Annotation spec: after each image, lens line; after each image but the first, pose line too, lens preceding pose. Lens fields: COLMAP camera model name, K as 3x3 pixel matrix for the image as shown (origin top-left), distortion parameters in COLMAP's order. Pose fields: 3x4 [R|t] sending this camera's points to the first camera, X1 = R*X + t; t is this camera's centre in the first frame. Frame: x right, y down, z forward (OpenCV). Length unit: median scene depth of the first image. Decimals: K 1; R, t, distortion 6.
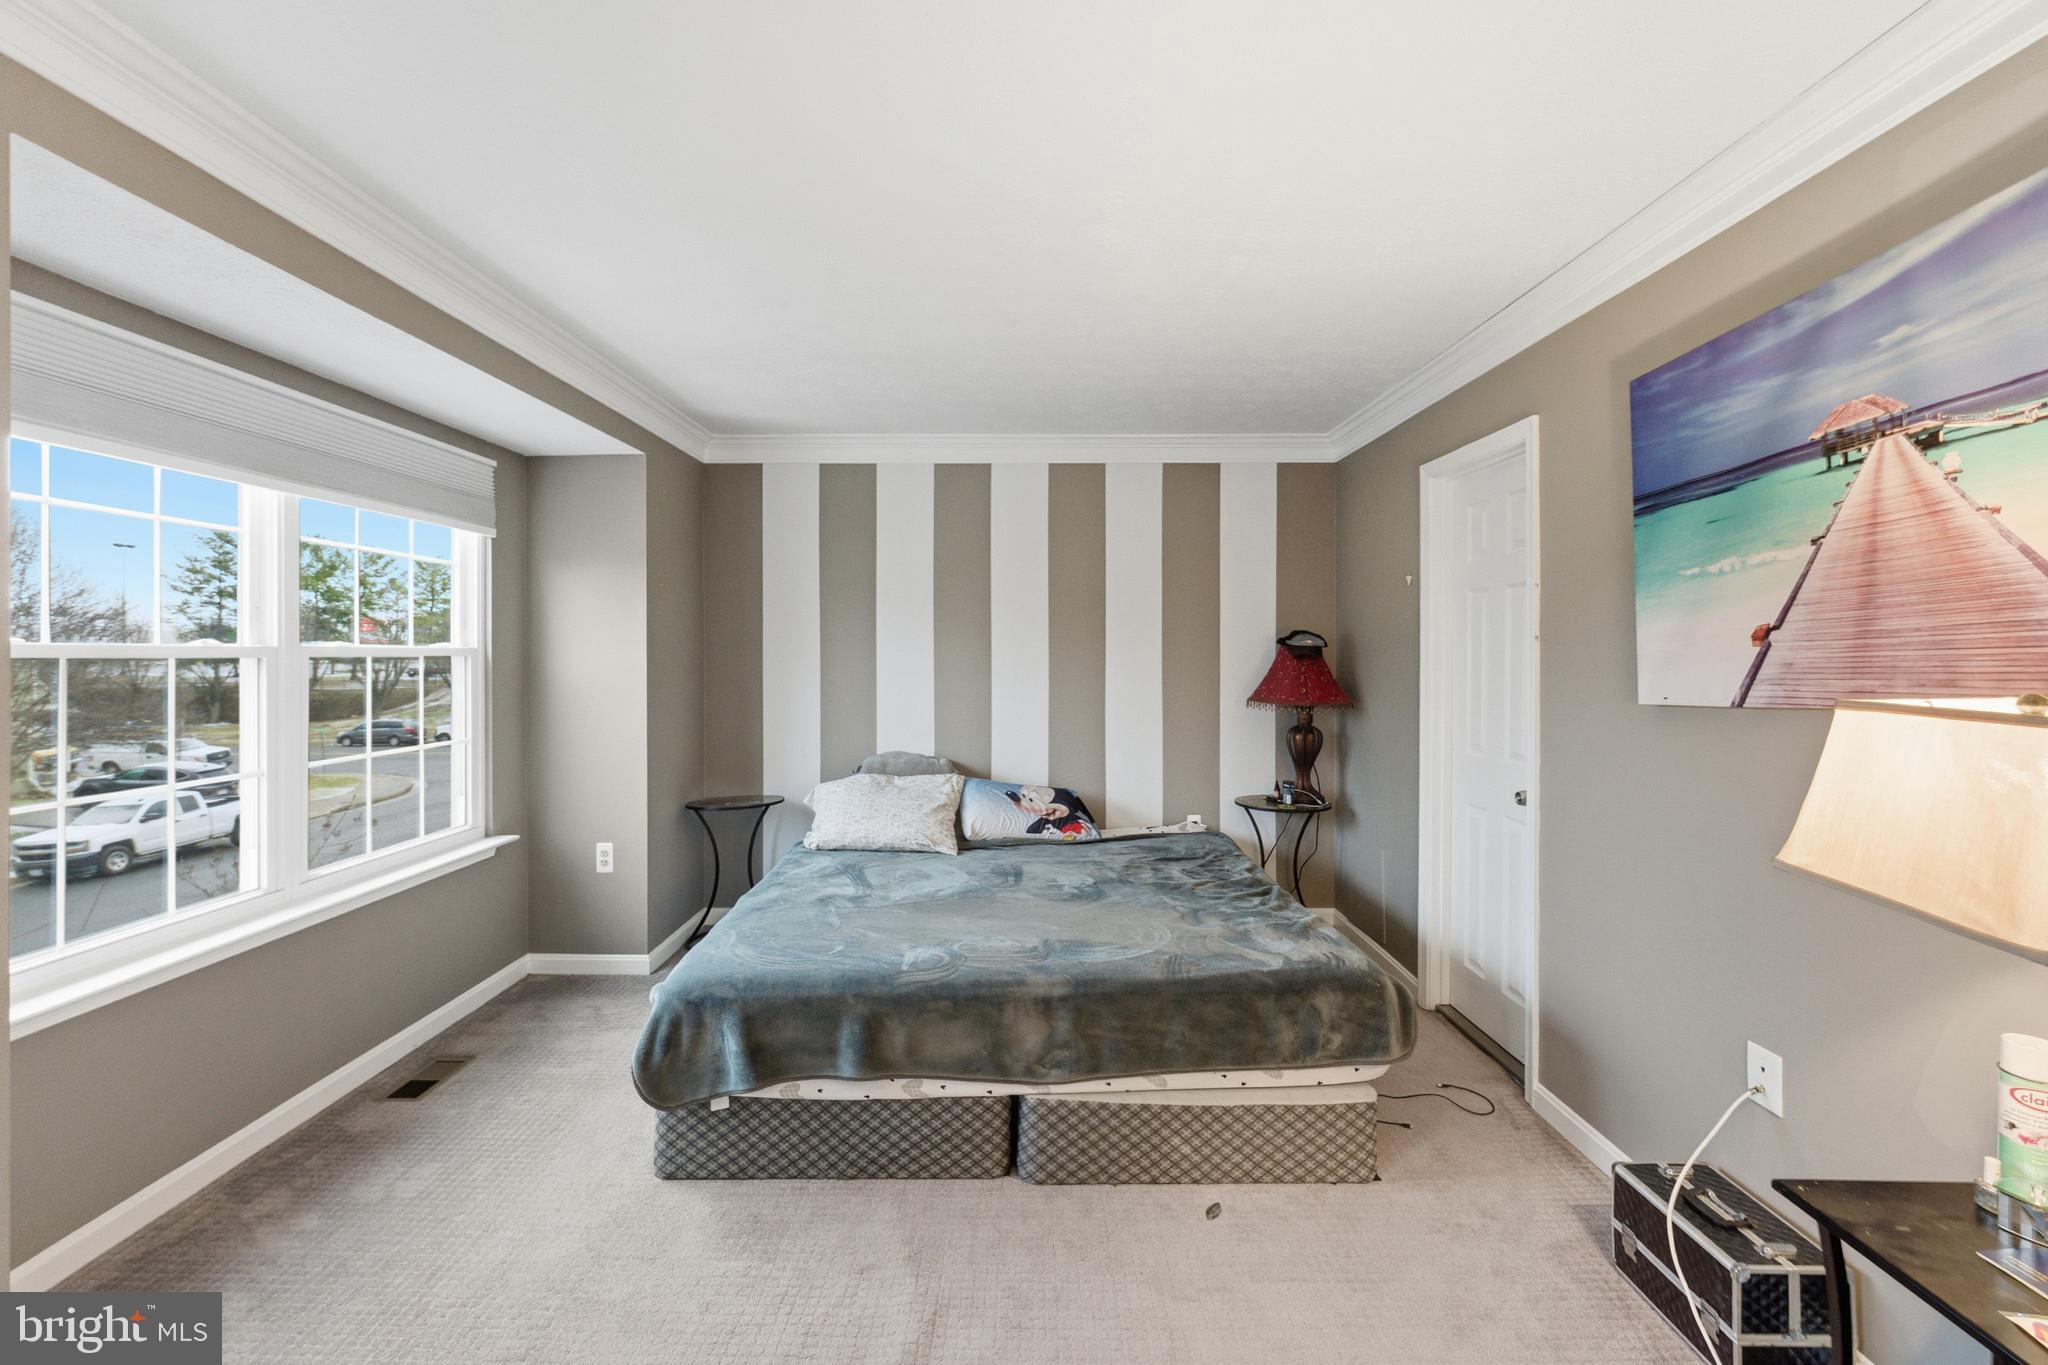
lens RADIAL K [[860.6, 0, 1025.7], [0, 860.6, 654.4], [0, 0, 1]] dist [-0.001699, 0.000147]
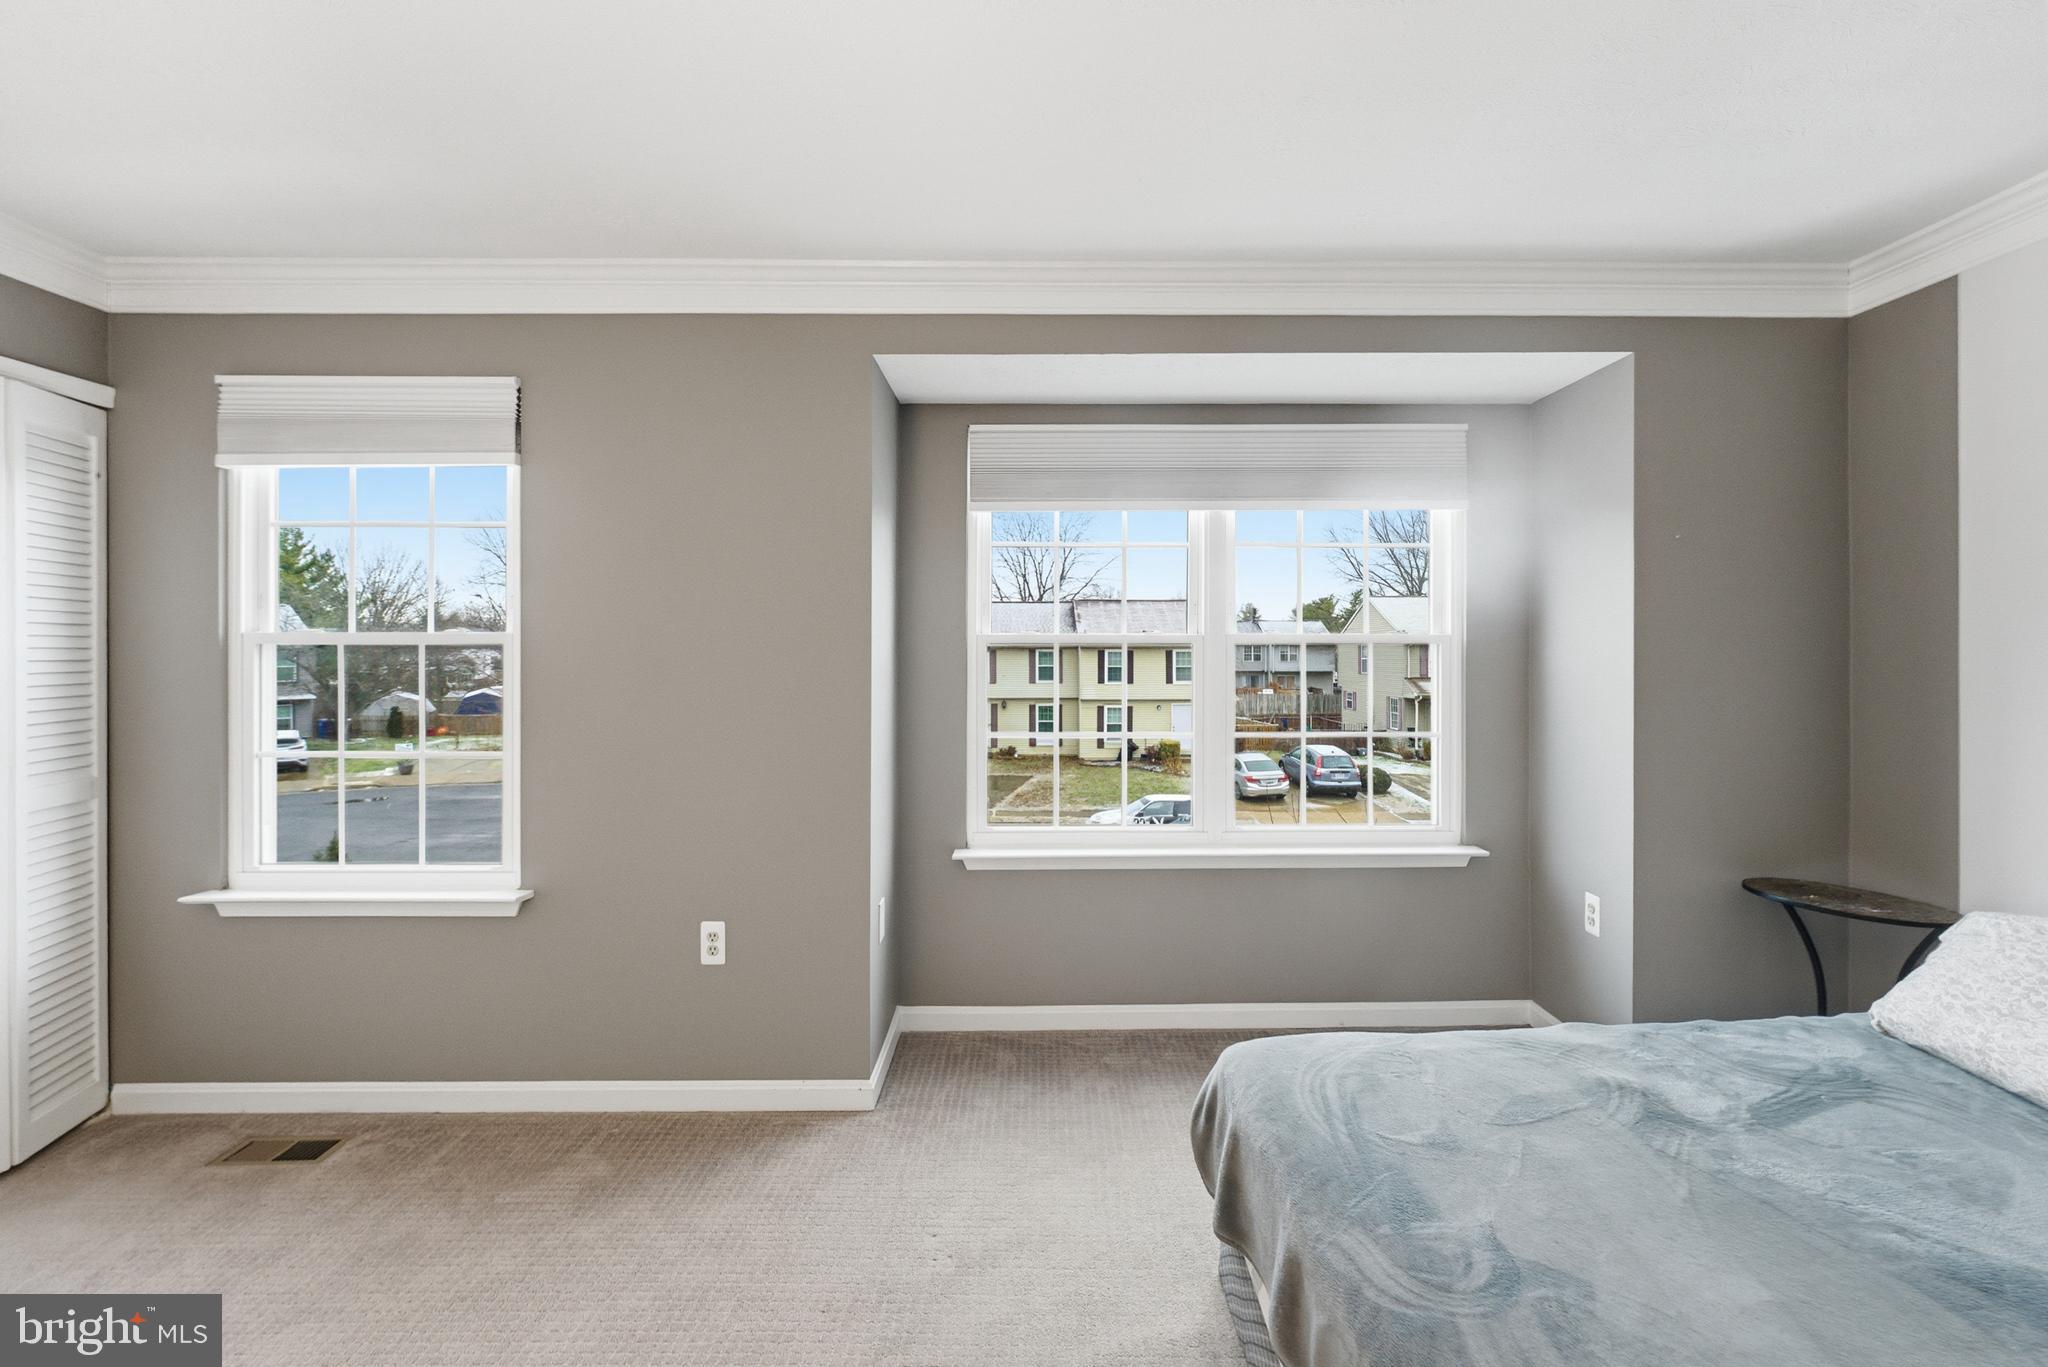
lens RADIAL K [[860.6, 0, 1025.7], [0, 860.6, 655.4], [0, 0, 1]] dist [-0.001699, 0.000147]
pose [[0.006863, 0.014966, -0.999864, 0.250629], [0.001959, 0.999886, 0.014980, -0.000437], [0.999975, -0.002061, 0.006833, 0.505202]]
